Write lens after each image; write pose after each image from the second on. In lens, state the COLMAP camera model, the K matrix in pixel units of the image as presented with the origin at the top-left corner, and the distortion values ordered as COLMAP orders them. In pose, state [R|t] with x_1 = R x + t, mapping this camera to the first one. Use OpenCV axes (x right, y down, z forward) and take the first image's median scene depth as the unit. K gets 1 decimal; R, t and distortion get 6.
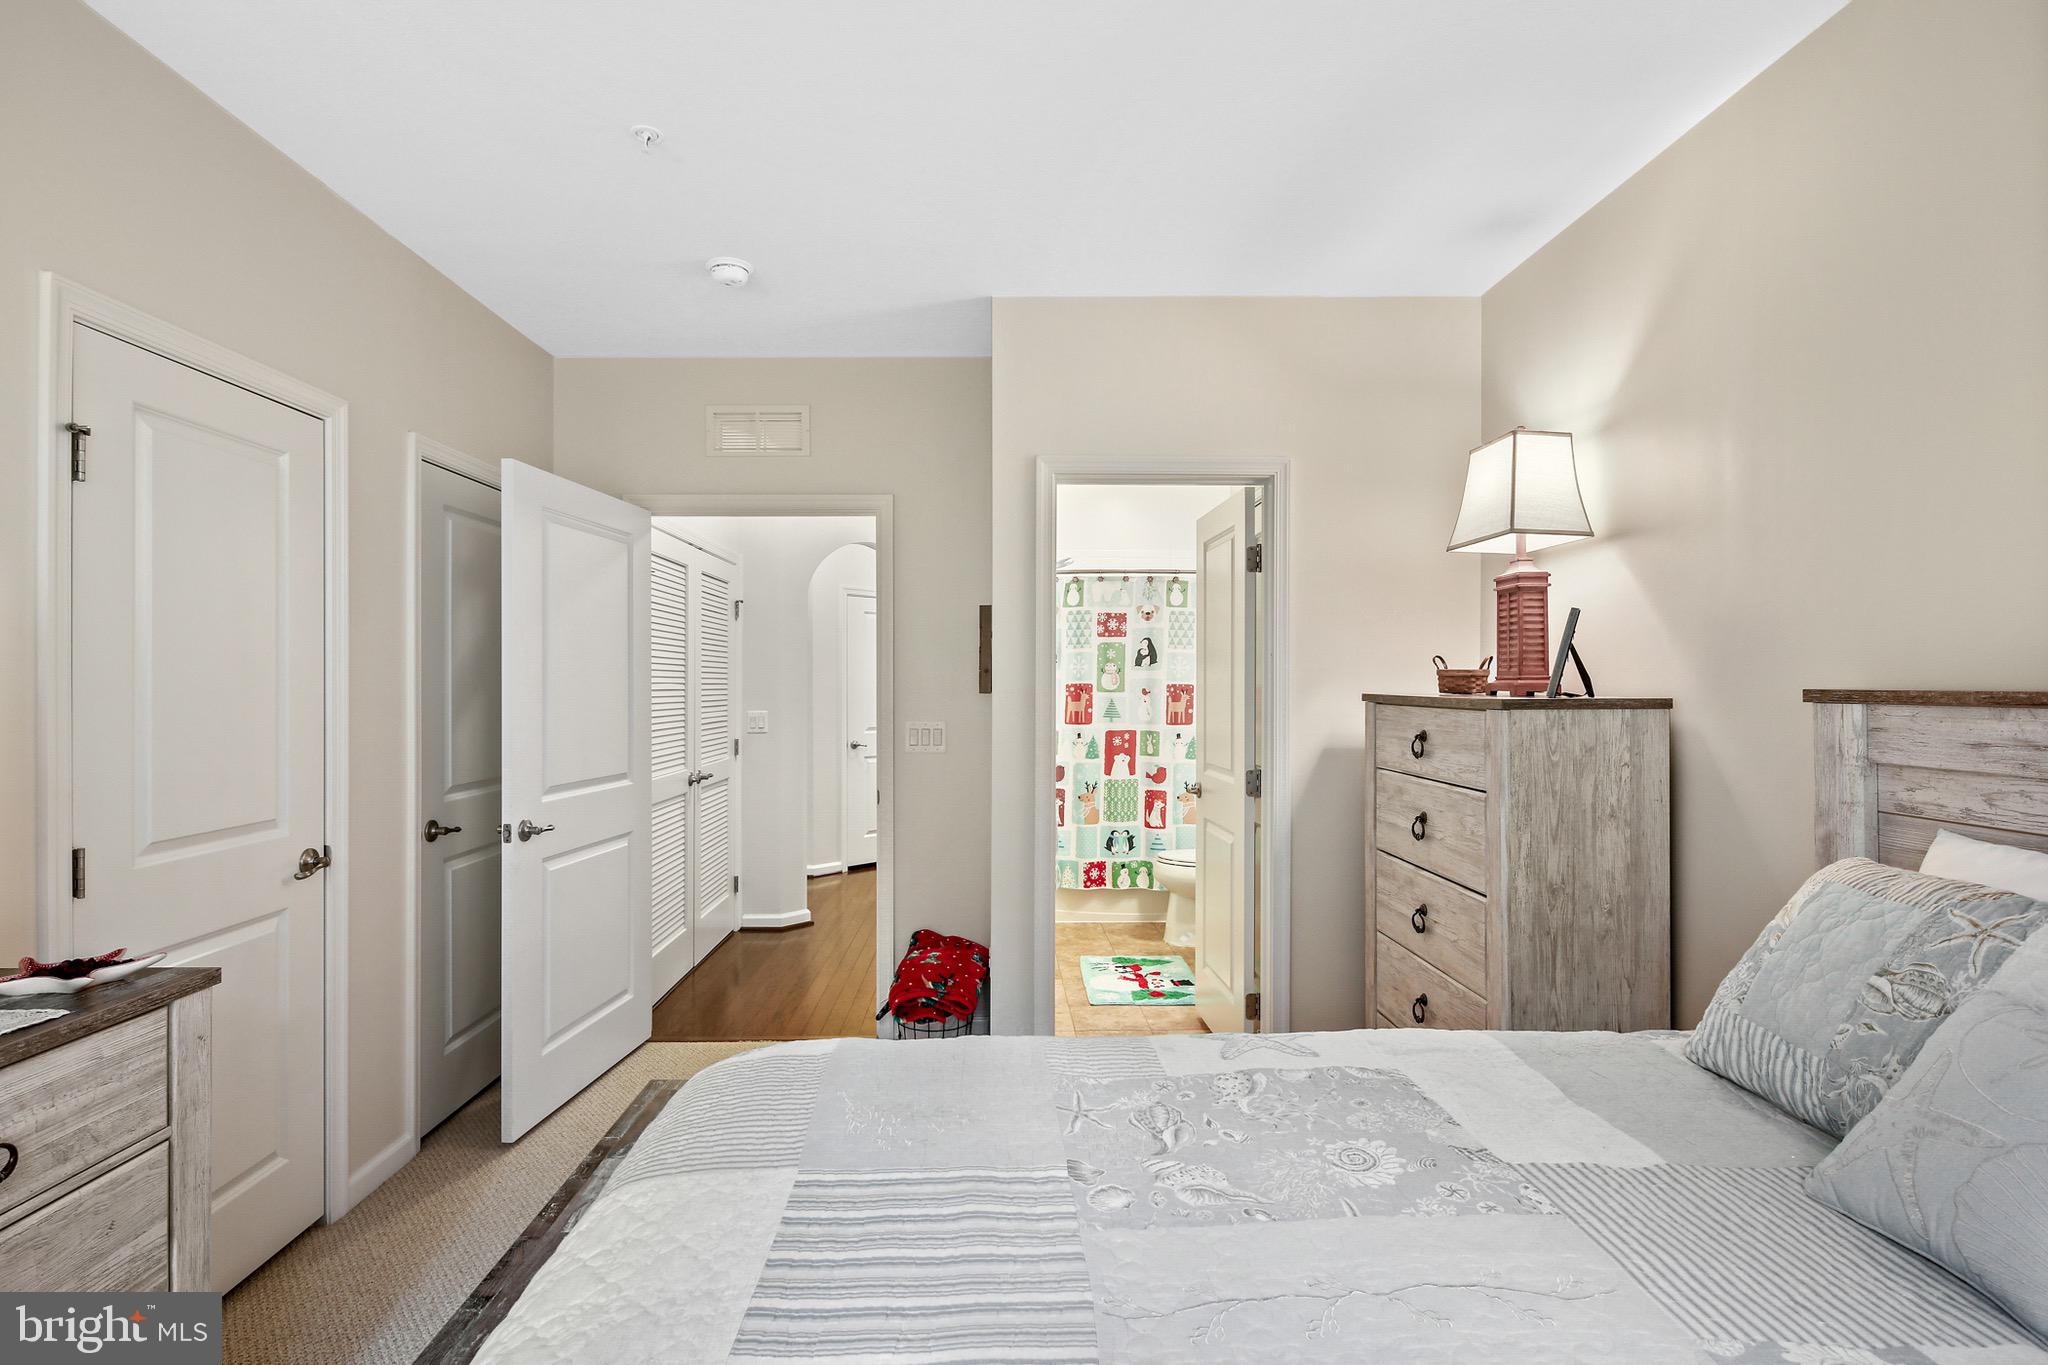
lens RADIAL K [[1000.2, 0, 1024.0], [0, 1000.2, 682.5], [0, 0, 1]] dist [0.003226, -0.003387]
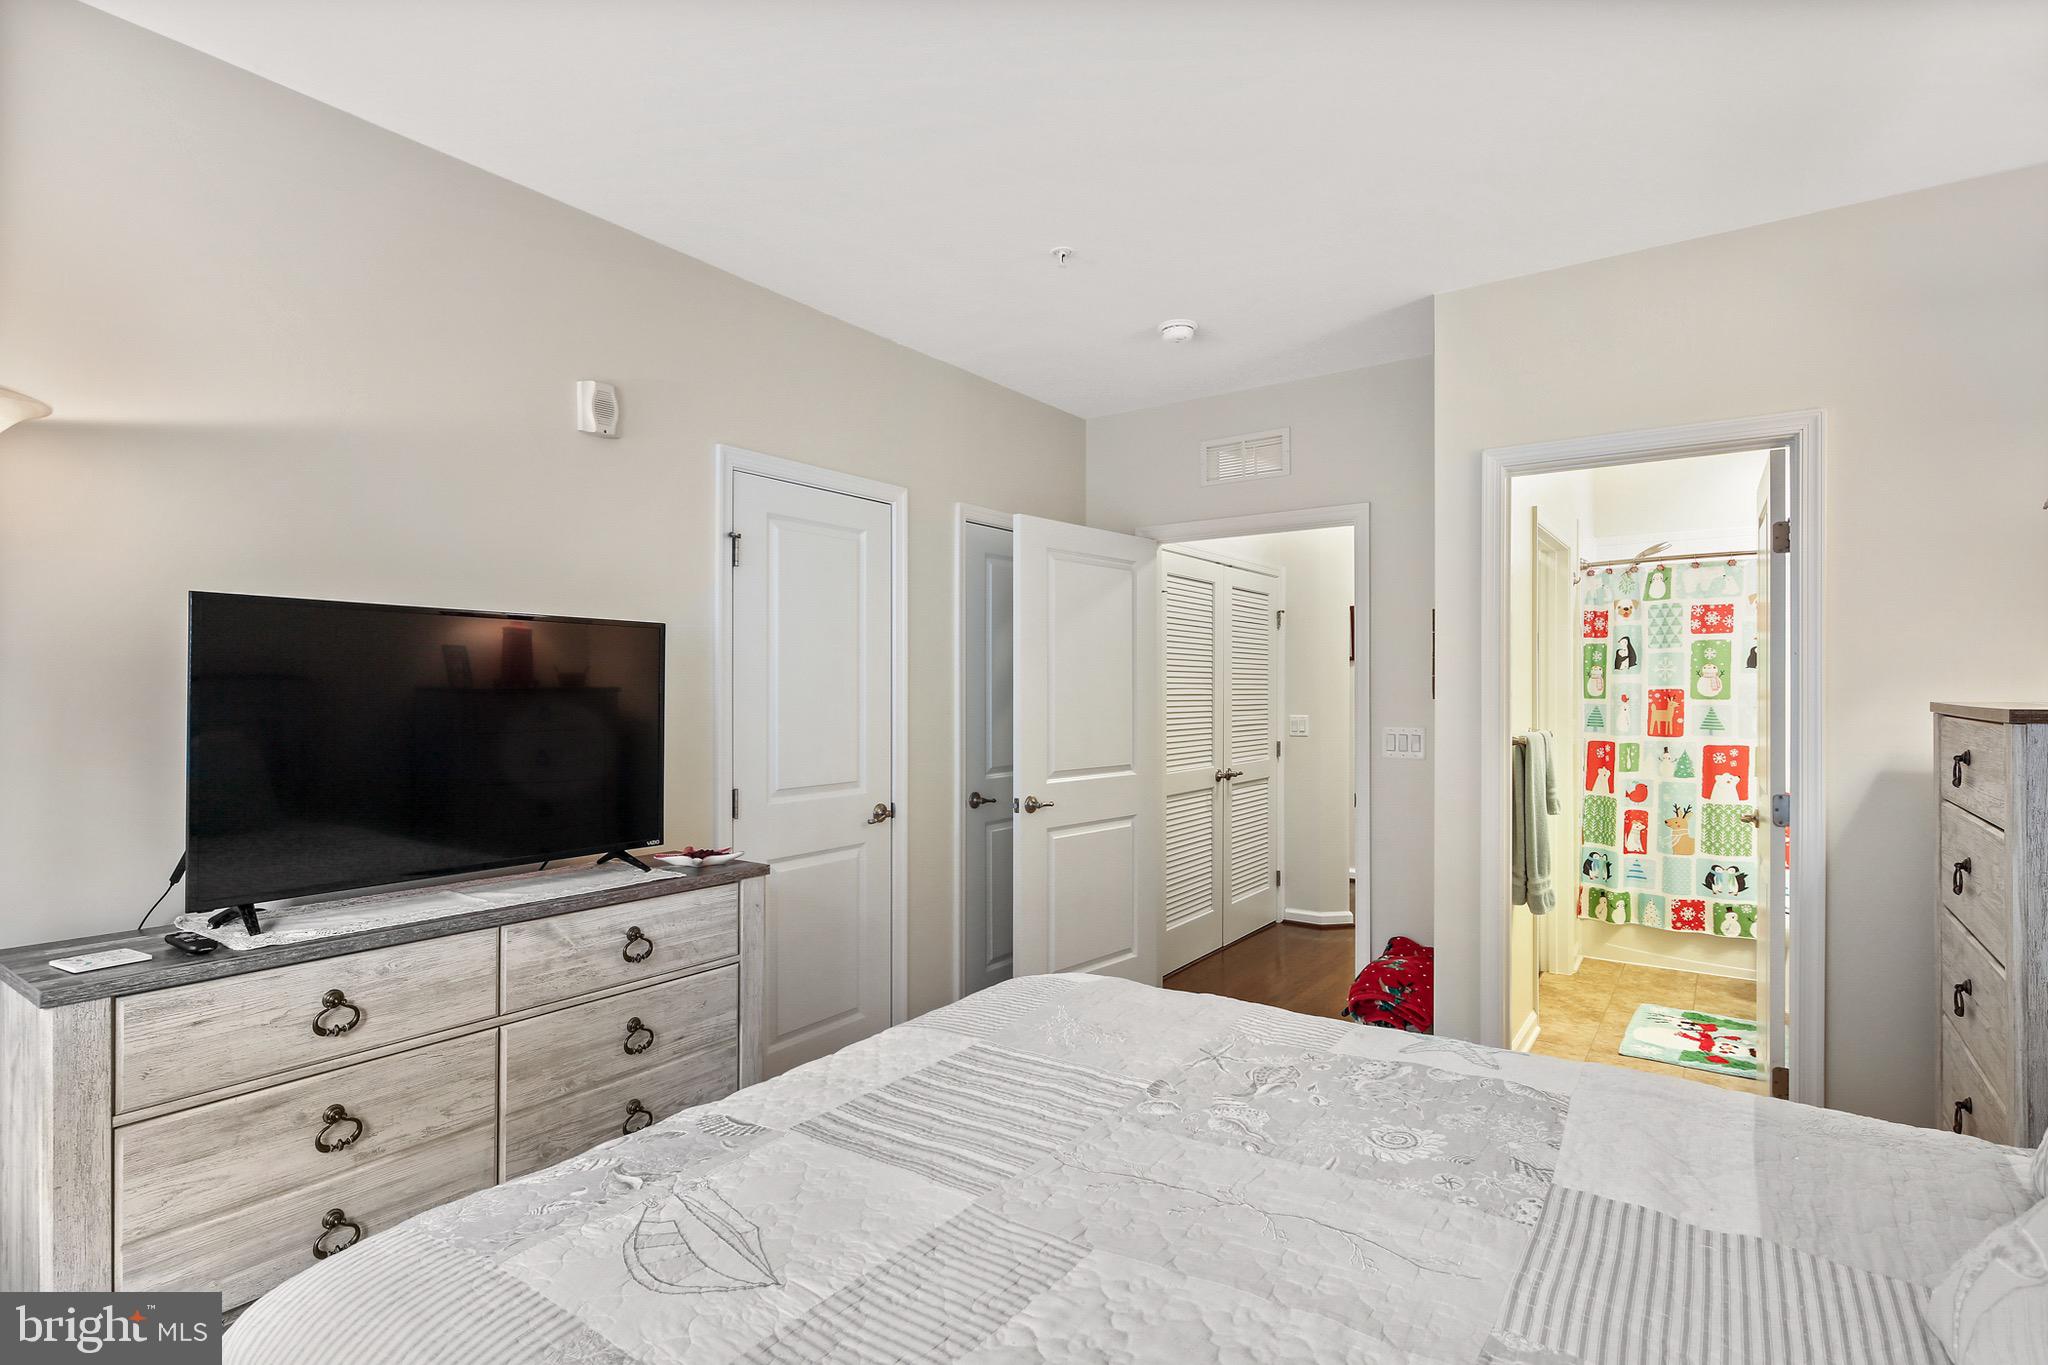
lens RADIAL K [[1000.2, 0, 1024.0], [0, 1000.2, 682.5], [0, 0, 1]] dist [0.003226, -0.003387]
pose [[0.808180, -0.003909, -0.588922, 0.157992], [0.000590, 0.999983, -0.005827, 0.000173], [0.588935, 0.004362, 0.808169, -0.020957]]
